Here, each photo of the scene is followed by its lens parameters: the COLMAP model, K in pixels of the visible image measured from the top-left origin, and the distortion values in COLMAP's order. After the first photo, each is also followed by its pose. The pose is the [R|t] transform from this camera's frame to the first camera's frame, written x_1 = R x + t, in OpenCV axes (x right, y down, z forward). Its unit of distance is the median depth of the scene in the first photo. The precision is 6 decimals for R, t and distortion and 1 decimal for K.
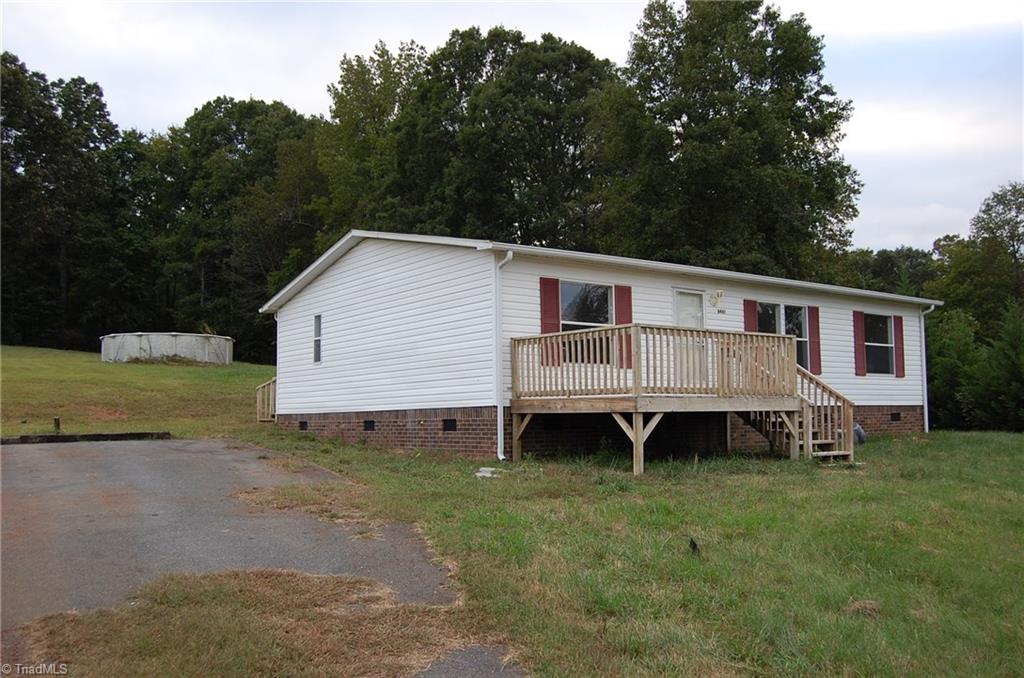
lens RADIAL K [[908.9, 0, 512.0], [0, 908.9, 339.0], [0, 0, 1]] dist [-0.070129, -0.002614]
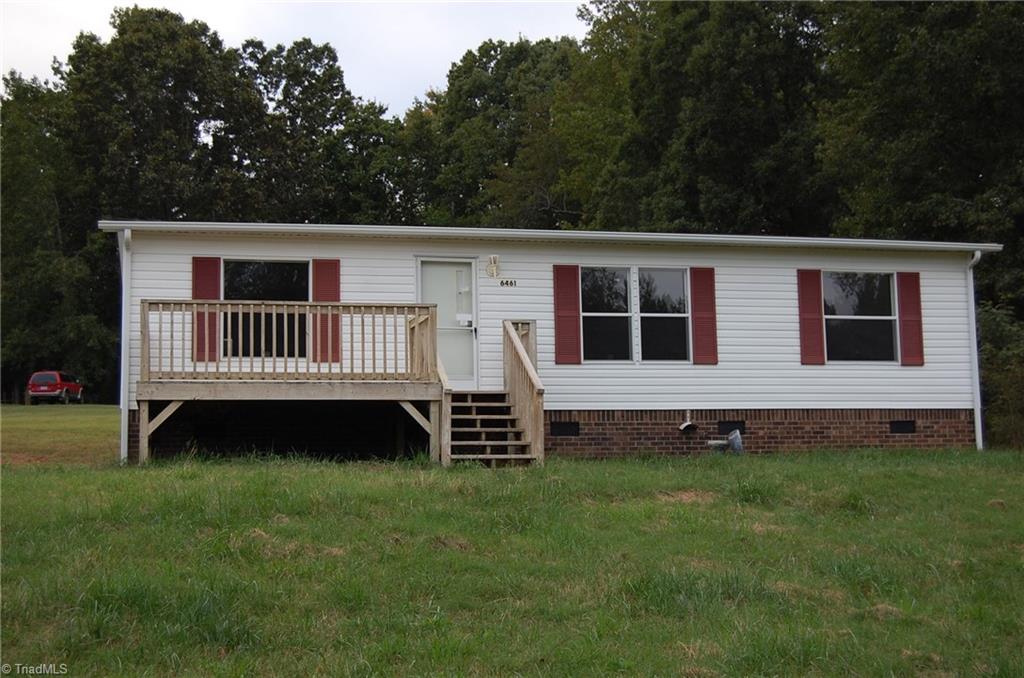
lens RADIAL K [[1492.3, 0, 512.0], [0, 1492.3, 339.0], [0, 0, 1]] dist [-0.025161, -0.036572]
pose [[0.901971, -0.054711, -0.428317, 0.618795], [0.037693, 0.998130, -0.048122, 0.062444], [0.430149, 0.027260, 0.902346, -0.104704]]
